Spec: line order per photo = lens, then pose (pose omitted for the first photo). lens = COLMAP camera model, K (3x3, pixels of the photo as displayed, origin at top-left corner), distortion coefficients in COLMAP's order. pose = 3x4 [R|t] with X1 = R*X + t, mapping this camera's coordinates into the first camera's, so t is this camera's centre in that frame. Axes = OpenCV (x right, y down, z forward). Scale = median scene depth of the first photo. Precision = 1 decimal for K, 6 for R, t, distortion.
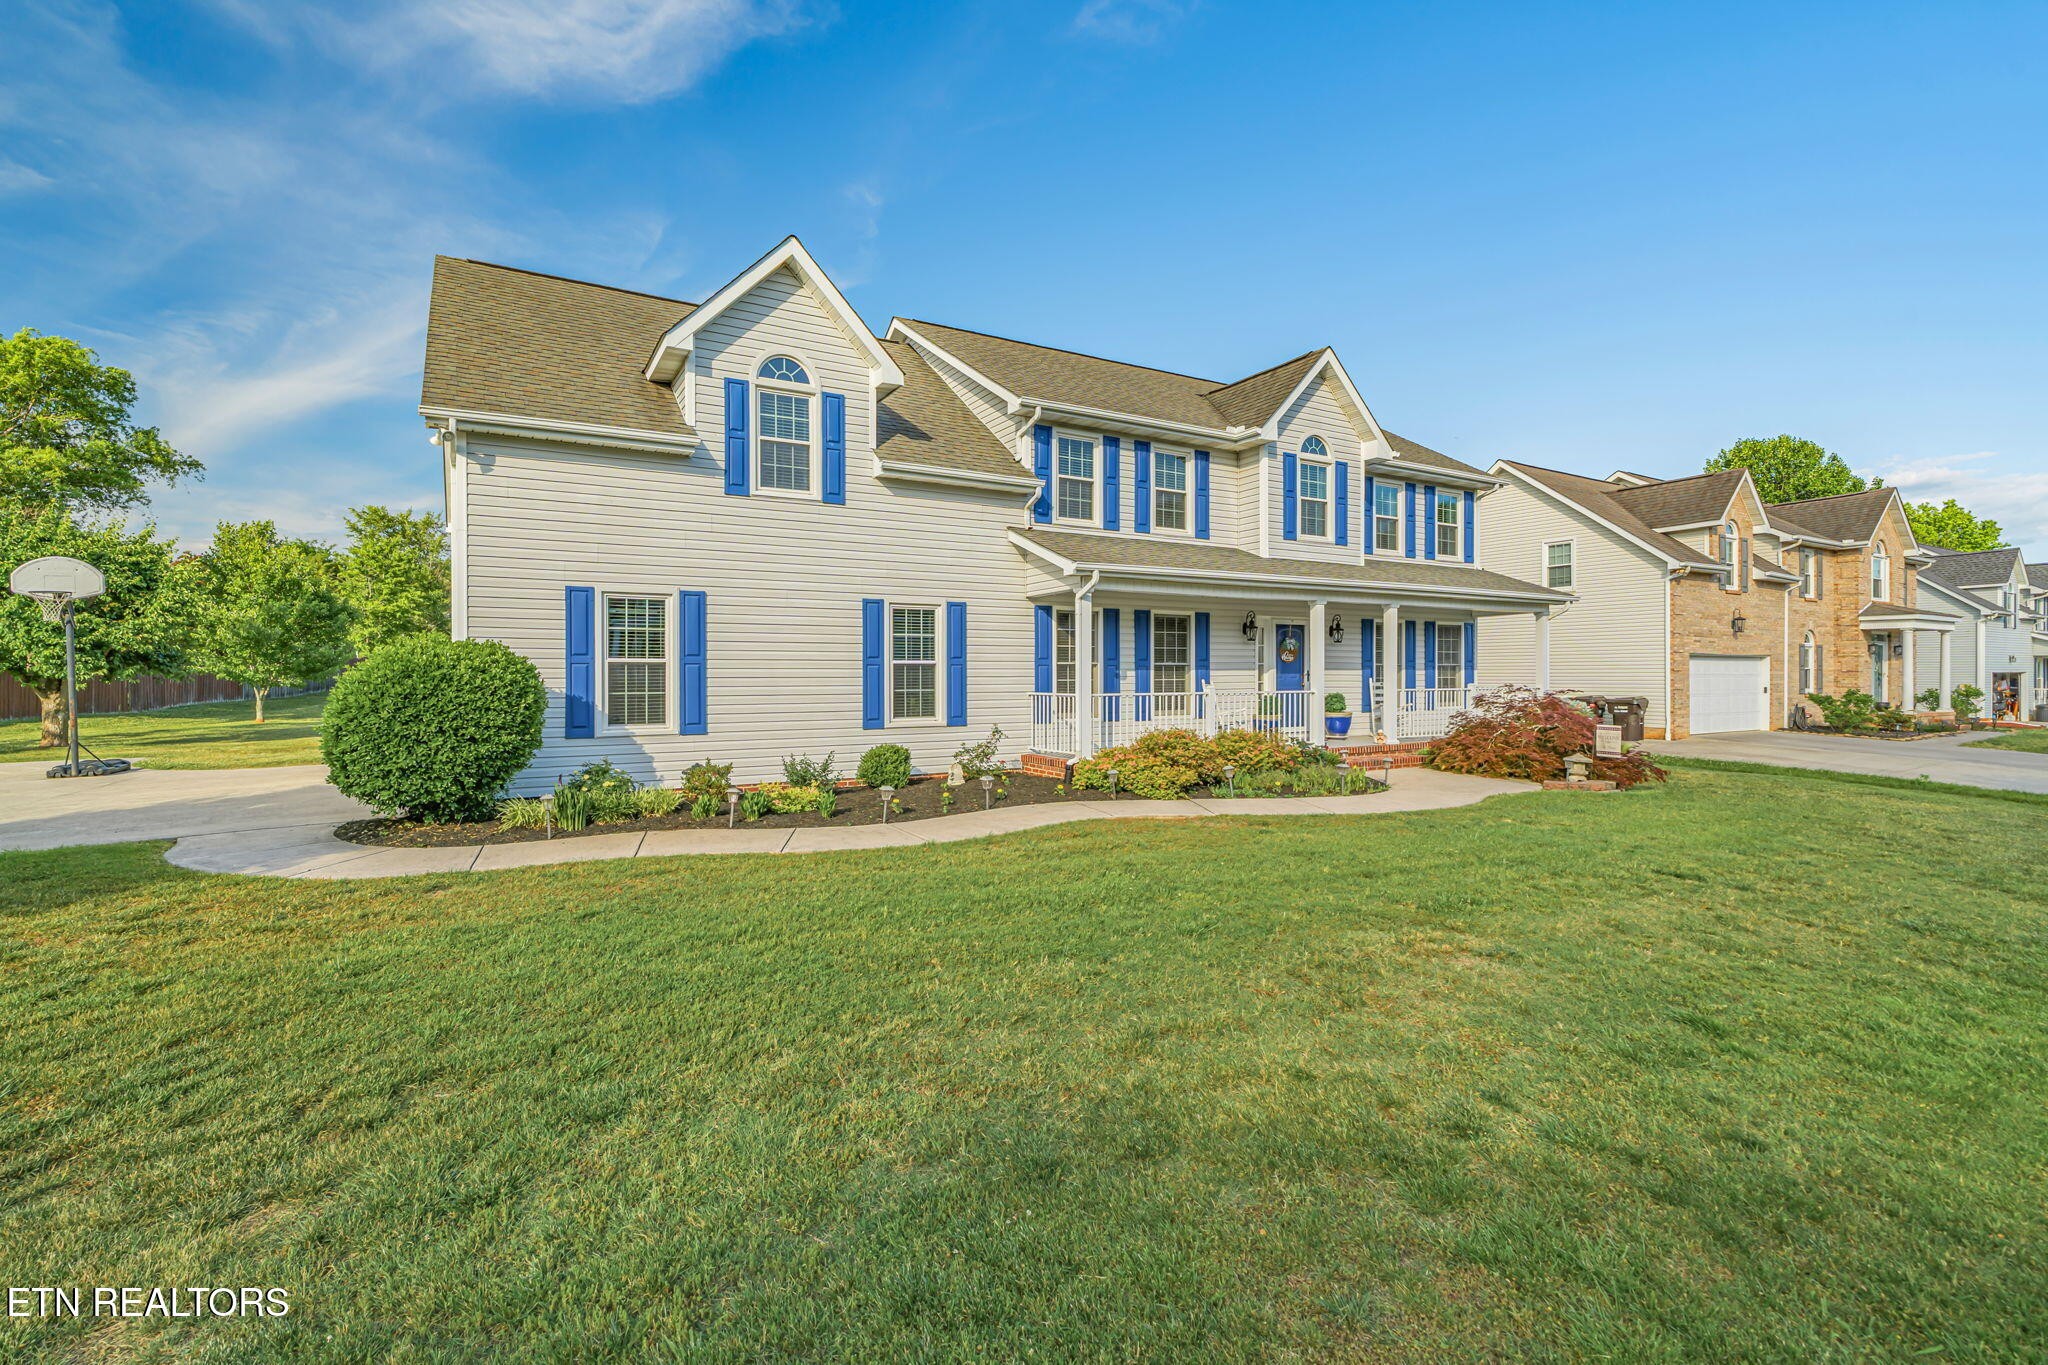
lens RADIAL K [[930.6, 0, 1012.7], [0, 930.6, 670.5], [0, 0, 1]] dist [-0.002017, 0.000953]
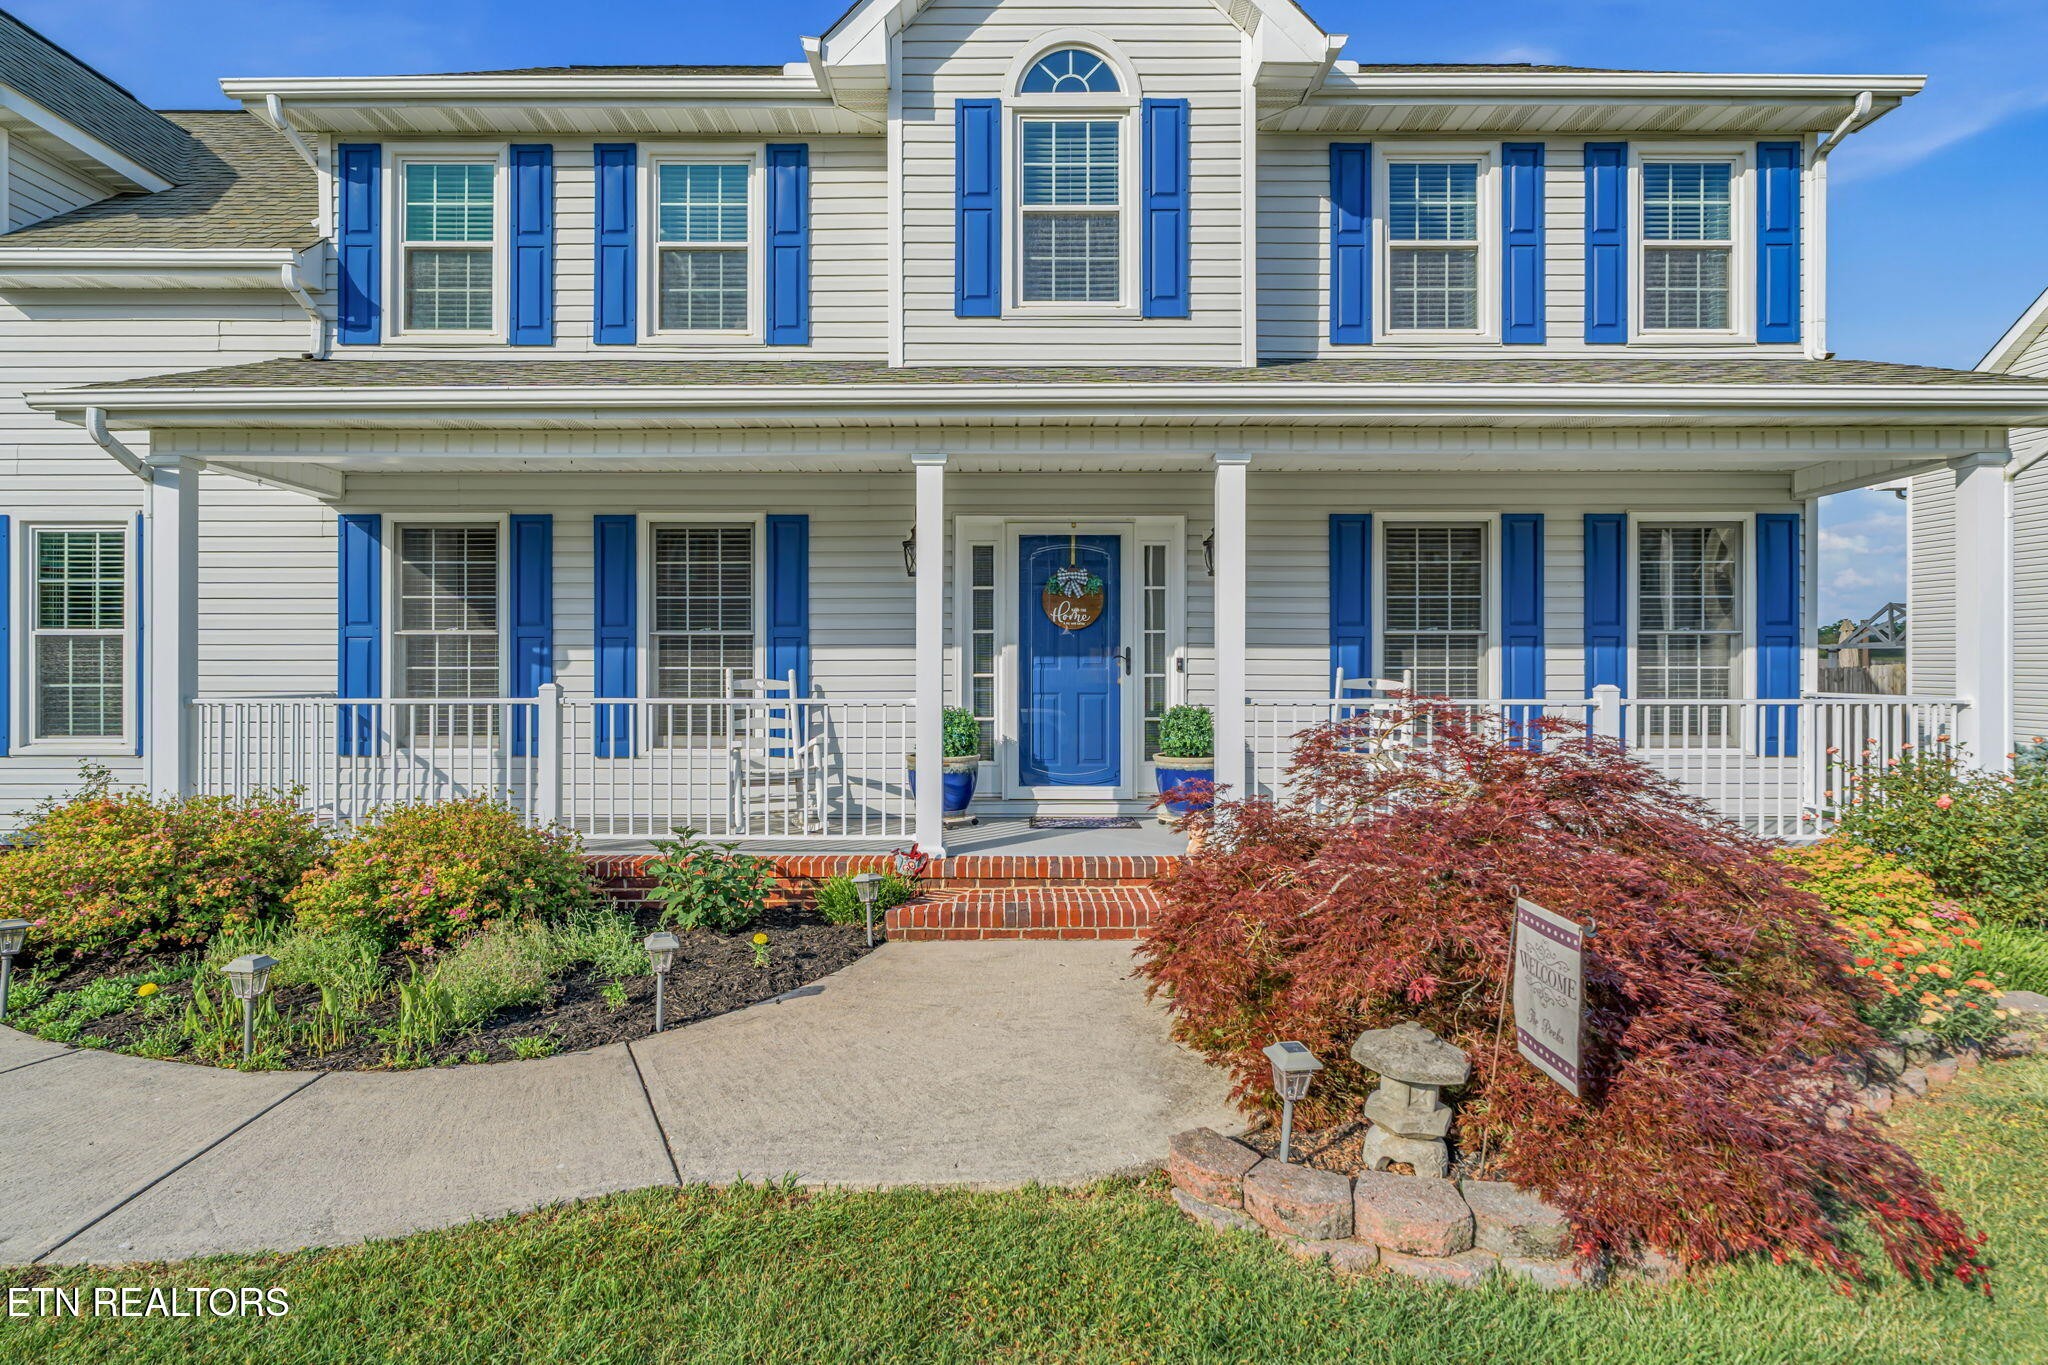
lens RADIAL K [[1628.8, 0, 1024.0], [0, 1628.8, 620.1], [0, 0, 1]] dist [0.002577, 0.003116]
pose [[0.863387, -0.009811, -0.504446, 0.679811], [0.000974, 0.999841, -0.017779, 0.000473], [0.504541, 0.014859, 0.863260, 0.398161]]
